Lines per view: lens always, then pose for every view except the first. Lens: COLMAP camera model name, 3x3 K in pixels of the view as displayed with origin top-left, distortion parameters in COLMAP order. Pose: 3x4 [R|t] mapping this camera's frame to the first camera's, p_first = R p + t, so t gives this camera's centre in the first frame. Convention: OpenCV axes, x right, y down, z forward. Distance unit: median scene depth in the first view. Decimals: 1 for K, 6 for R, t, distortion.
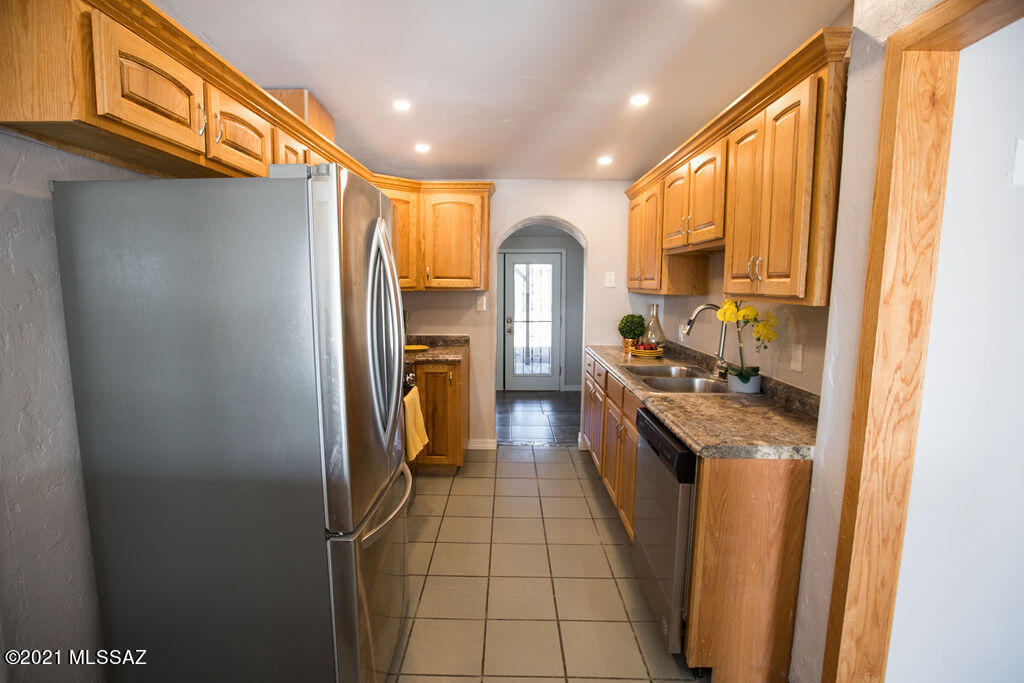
lens RADIAL K [[482.9, 0, 499.5], [0, 482.9, 341.7], [0, 0, 1]] dist [-0.058304, 0.028673]
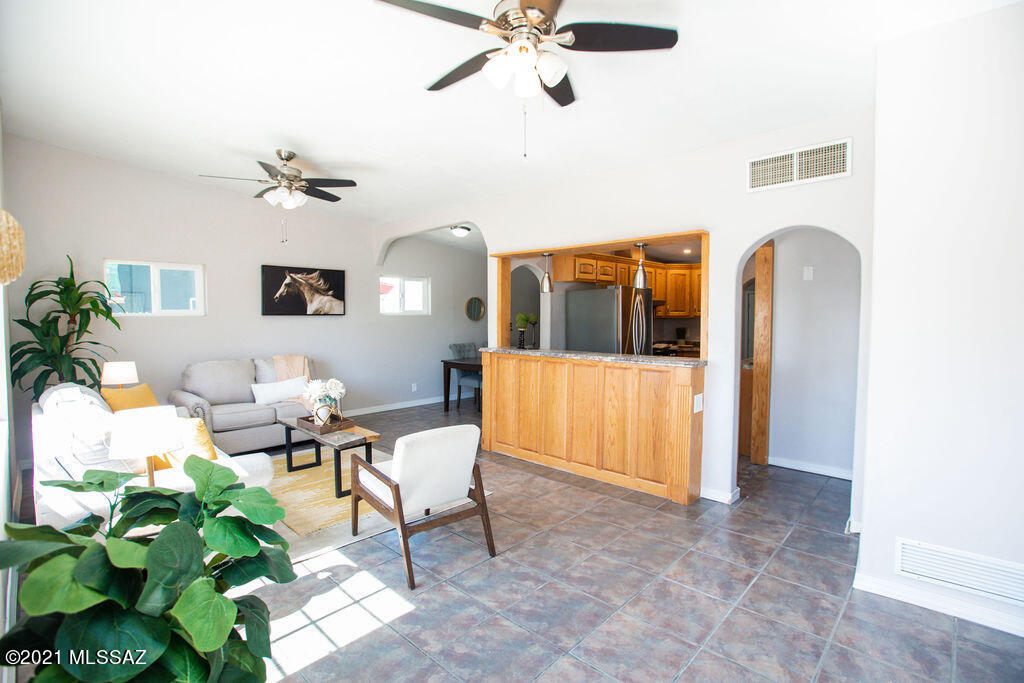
lens RADIAL K [[485.7, 0, 521.7], [0, 485.7, 342.1], [0, 0, 1]] dist [-0.050137, 0.021056]
pose [[0.745706, 0.034831, -0.665364, 0.886215], [-0.080036, 0.996084, -0.037555, 0.175520], [0.661451, 0.081258, 0.745574, -1.300917]]
